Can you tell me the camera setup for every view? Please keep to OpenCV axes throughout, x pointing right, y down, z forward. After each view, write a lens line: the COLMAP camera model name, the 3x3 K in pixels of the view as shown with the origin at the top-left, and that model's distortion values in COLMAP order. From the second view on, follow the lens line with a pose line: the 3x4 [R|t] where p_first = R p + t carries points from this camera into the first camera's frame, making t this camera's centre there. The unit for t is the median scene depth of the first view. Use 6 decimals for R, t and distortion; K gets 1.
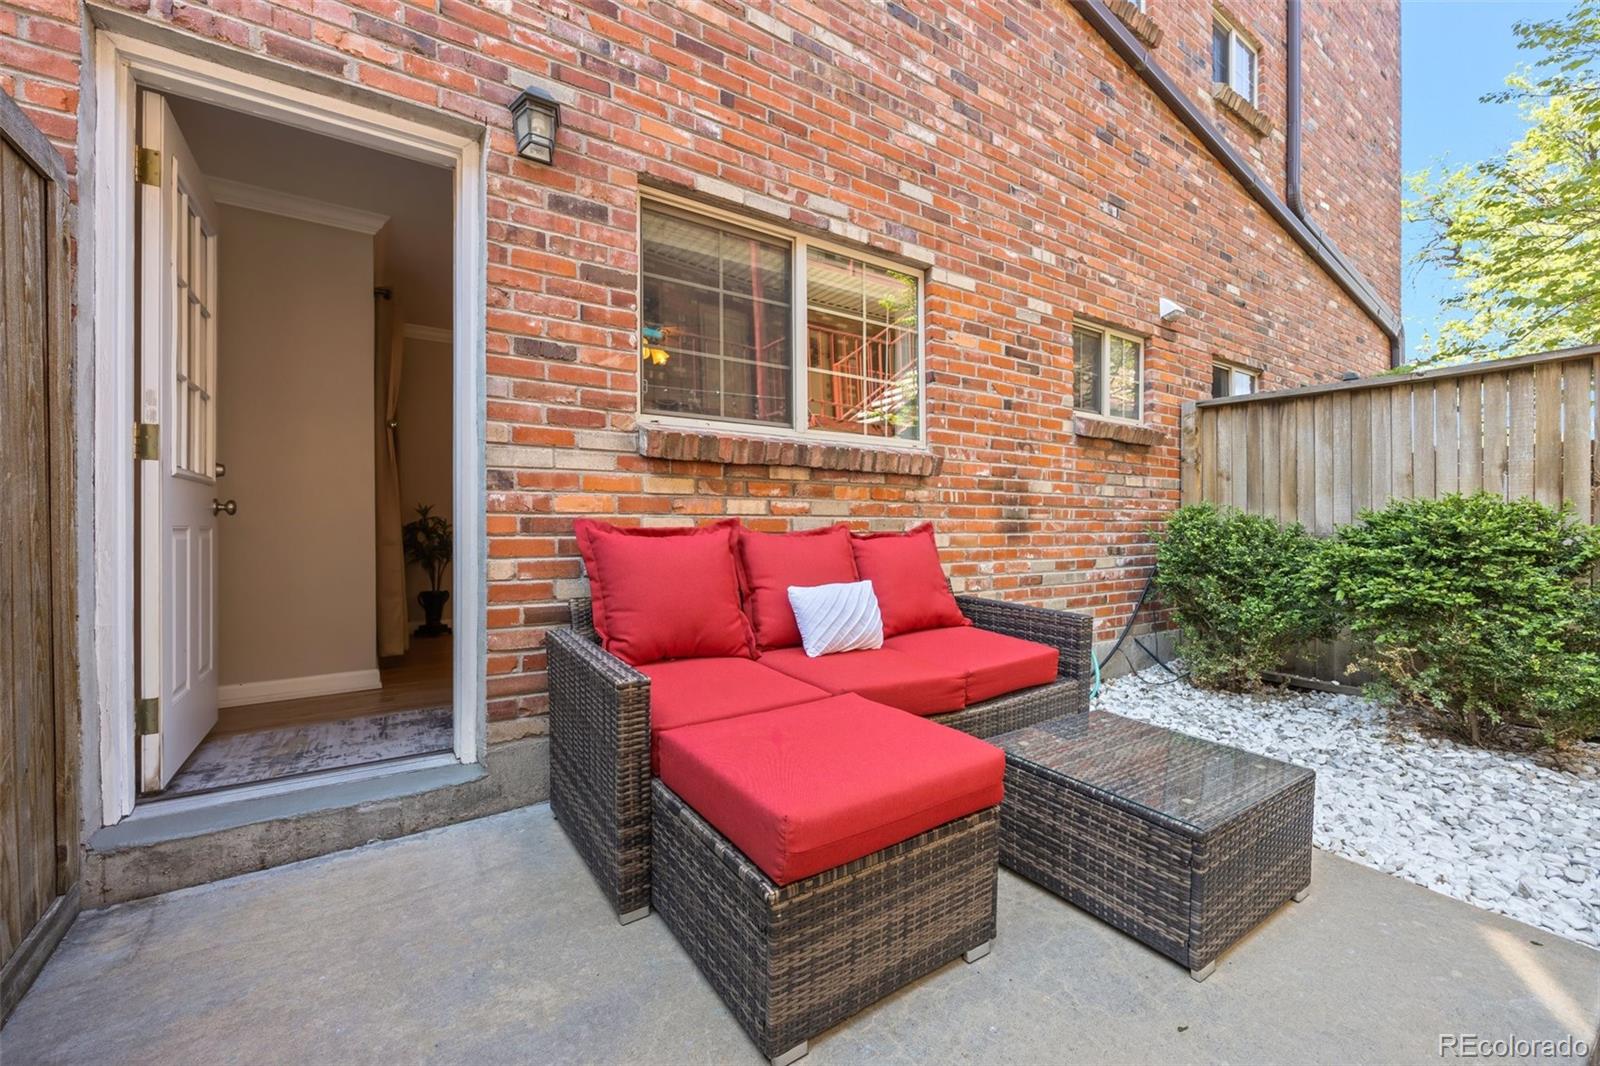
lens RADIAL K [[641.8, 0, 810.9], [0, 641.8, 525.2], [0, 0, 1]] dist [-0.001136, -0.000049]
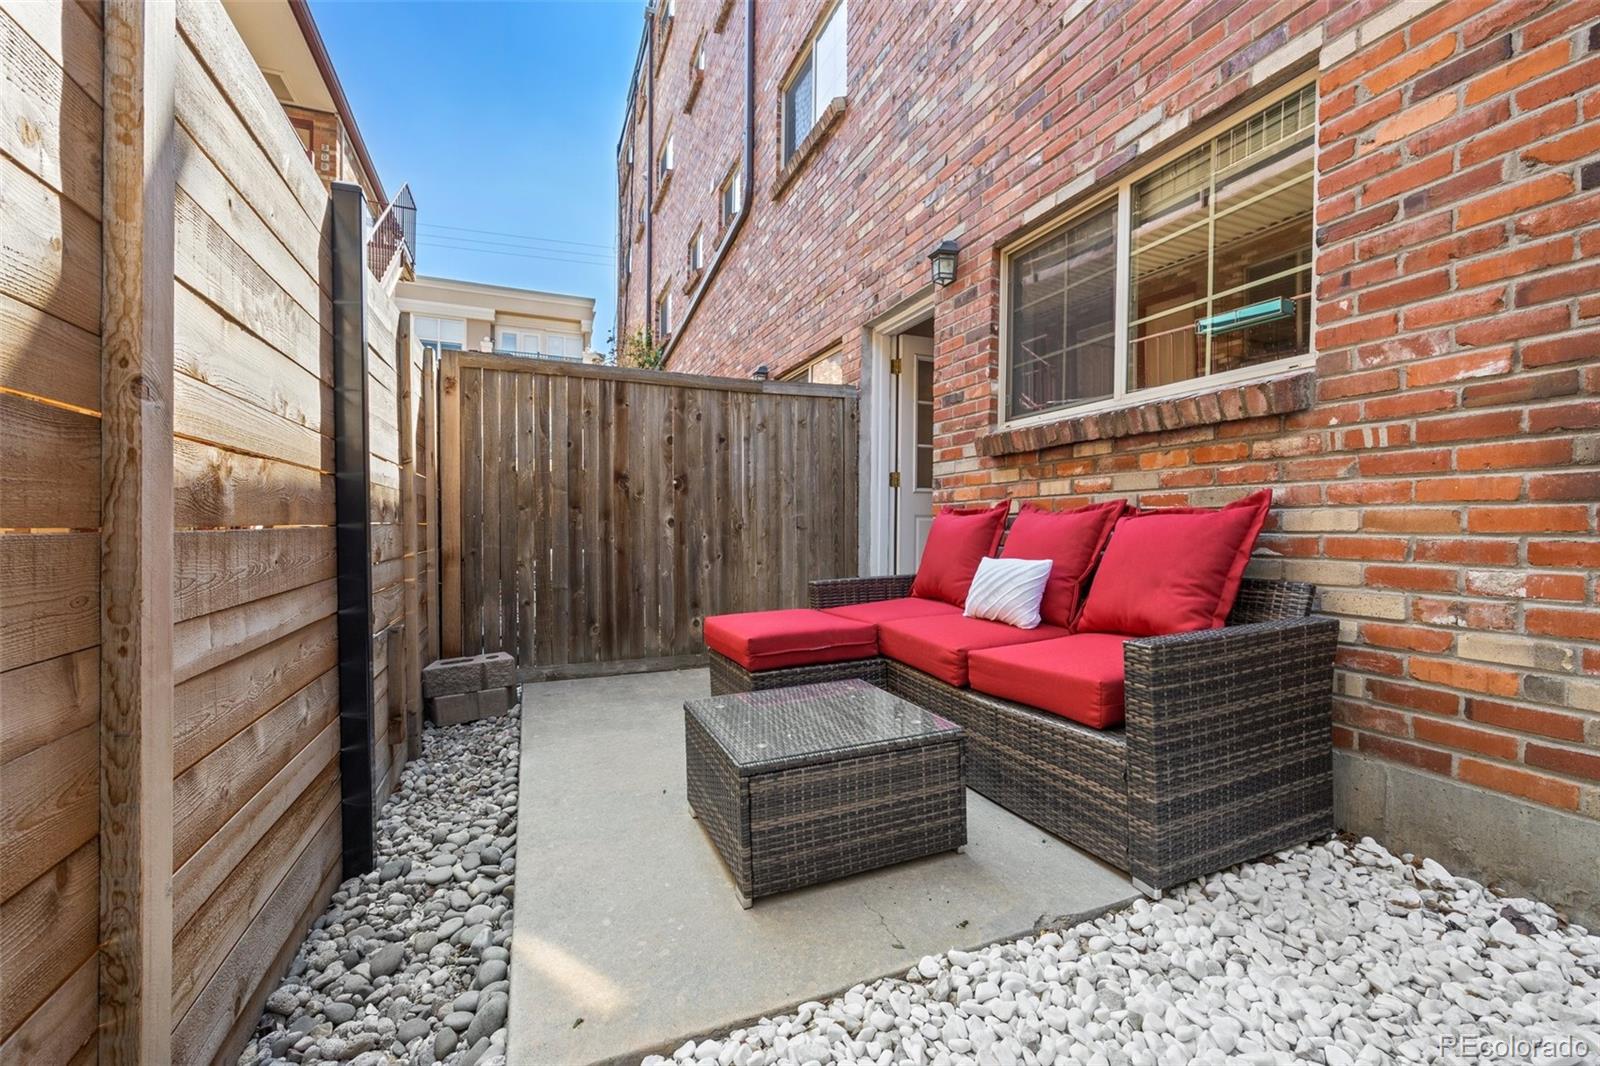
lens RADIAL K [[641.8, 0, 810.9], [0, 641.8, 525.2], [0, 0, 1]] dist [-0.001136, -0.000049]
pose [[-0.177826, -0.001667, -0.984061, 0.910848], [0.002051, 0.999996, -0.002065, 0.031392], [0.984060, -0.002386, -0.177822, 0.699491]]
